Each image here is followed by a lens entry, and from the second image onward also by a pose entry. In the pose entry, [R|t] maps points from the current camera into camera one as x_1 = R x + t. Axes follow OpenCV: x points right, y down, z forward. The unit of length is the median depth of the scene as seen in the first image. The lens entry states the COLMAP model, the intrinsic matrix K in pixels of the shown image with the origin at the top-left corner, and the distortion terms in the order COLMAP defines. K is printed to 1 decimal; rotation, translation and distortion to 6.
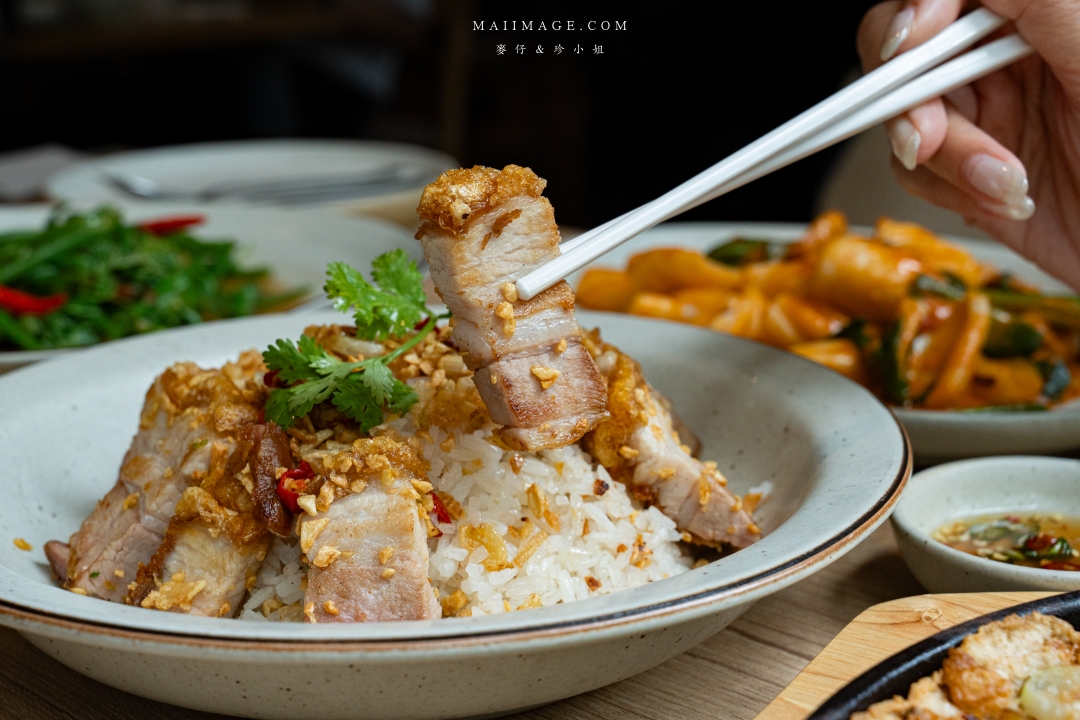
lens RADIAL K [[1719.2, 0, 540.5], [0, 1719.2, 351.7], [0, 0, 1]] dist [-0.001238, 0.000000]
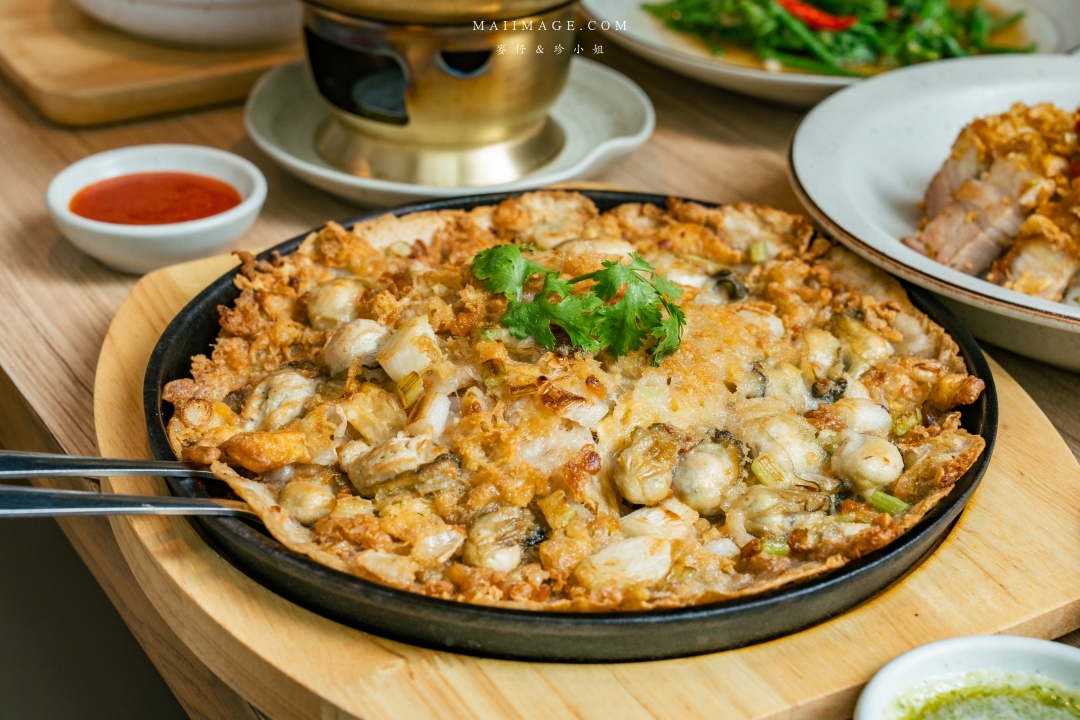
lens RADIAL K [[1911.9, 0, 544.2], [0, 1911.9, 366.6], [0, 0, 1]] dist [0.003925, 0.000000]
pose [[0.991219, 0.088179, -0.098541, -0.436254], [-0.063066, 0.970229, 0.233834, -0.150685], [0.116226, -0.225566, 0.967270, -0.669108]]
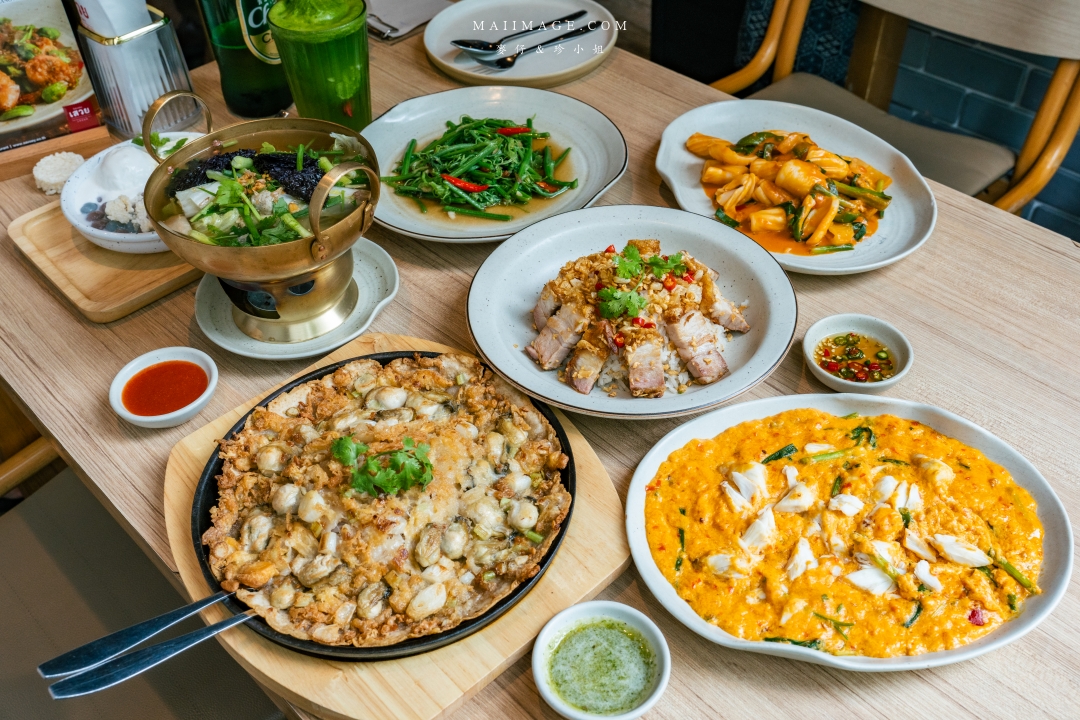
lens RADIAL K [[1029.4, 0, 543.6], [0, 1029.4, 369.8], [0, 0, 1]] dist [-0.019803, 0.000000]
pose [[0.994665, -0.085940, 0.057054, -0.379344], [0.049562, 0.883219, 0.466335, -0.757706], [-0.090468, -0.461020, 0.882766, -0.716200]]
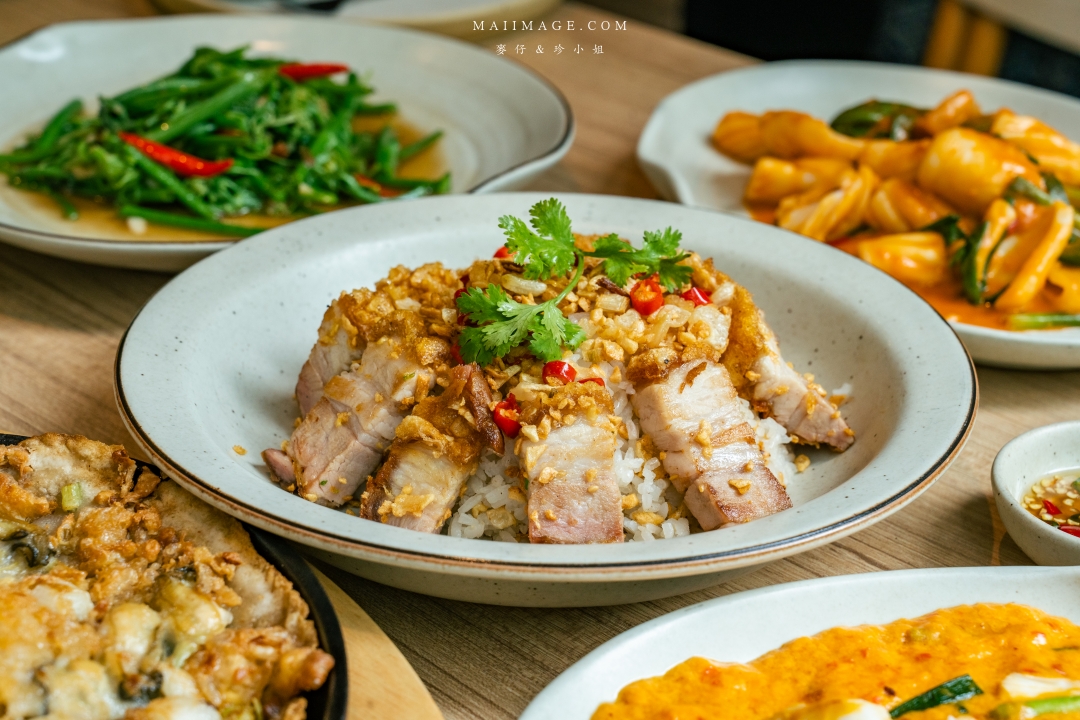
lens RADIAL K [[2115.0, 0, 550.3], [0, 2115.0, 361.9], [0, 0, 1]] dist [0.003863, 0.000000]
pose [[0.993618, -0.013684, 0.111961, -0.263308], [-0.006860, 0.983445, 0.181076, -0.225220], [-0.112585, -0.180688, 0.977075, -0.464599]]
